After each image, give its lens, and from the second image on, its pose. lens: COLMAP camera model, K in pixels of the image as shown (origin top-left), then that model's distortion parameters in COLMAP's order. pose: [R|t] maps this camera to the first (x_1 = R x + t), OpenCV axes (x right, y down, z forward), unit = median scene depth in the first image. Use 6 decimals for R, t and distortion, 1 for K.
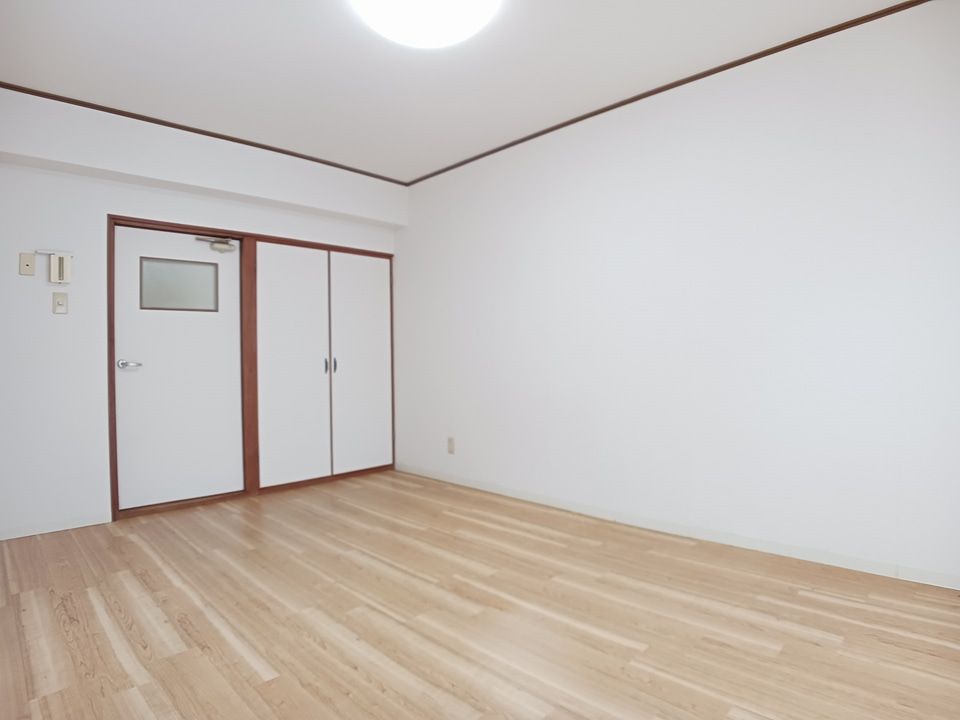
lens RADIAL K [[533.4, 0, 478.1], [0, 533.4, 354.9], [0, 0, 1]] dist [-0.098545, 0.020314]
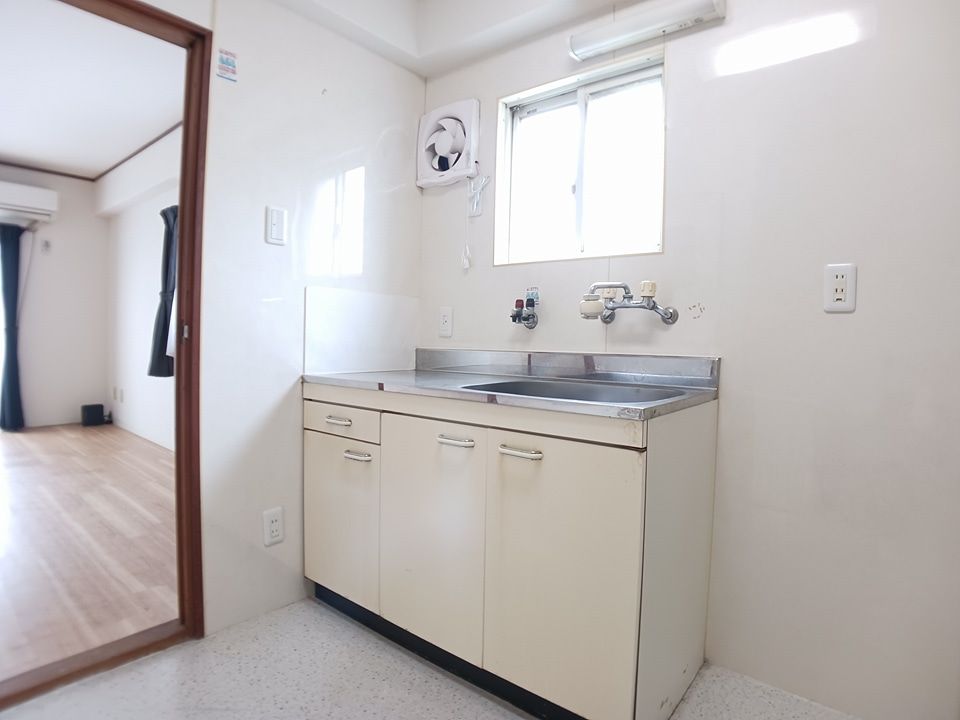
lens RADIAL K [[533.4, 0, 478.1], [0, 533.4, 354.9], [0, 0, 1]] dist [-0.098545, 0.020314]
pose [[-0.995504, -0.010856, -0.094092, -1.535630], [-0.013849, 0.999417, 0.031220, 0.031028], [0.093698, 0.032383, -0.995074, 2.446004]]
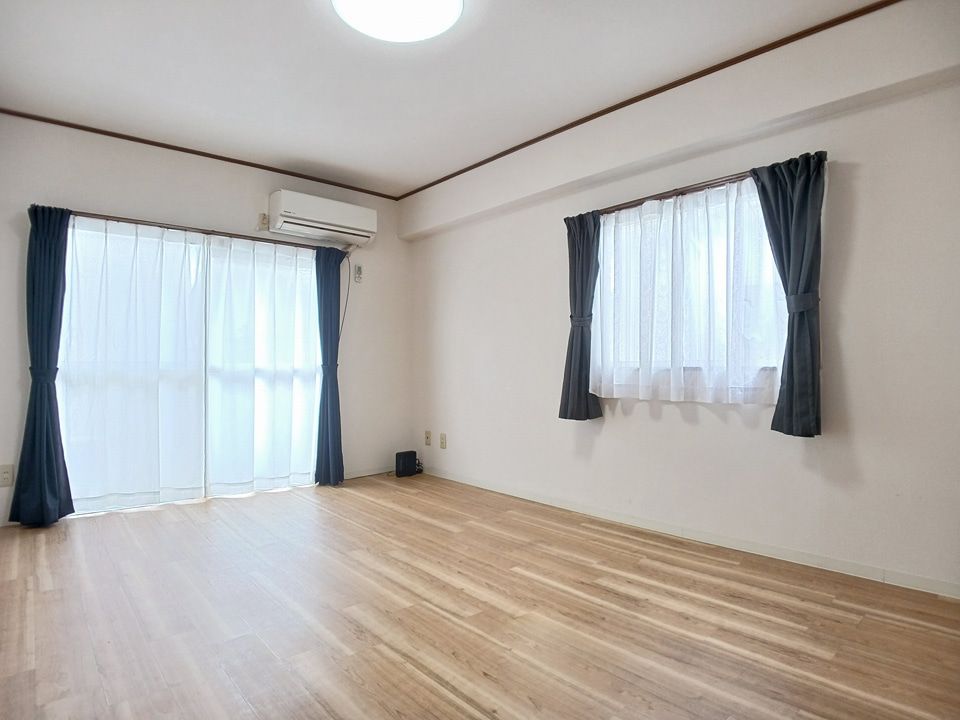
lens RADIAL K [[533.4, 0, 478.1], [0, 533.4, 354.9], [0, 0, 1]] dist [-0.098545, 0.020314]
pose [[-0.997855, 0.017182, 0.063161, -0.325960], [0.015458, 0.999497, -0.027687, 0.032847], [-0.063605, -0.026651, -0.997619, 2.048198]]
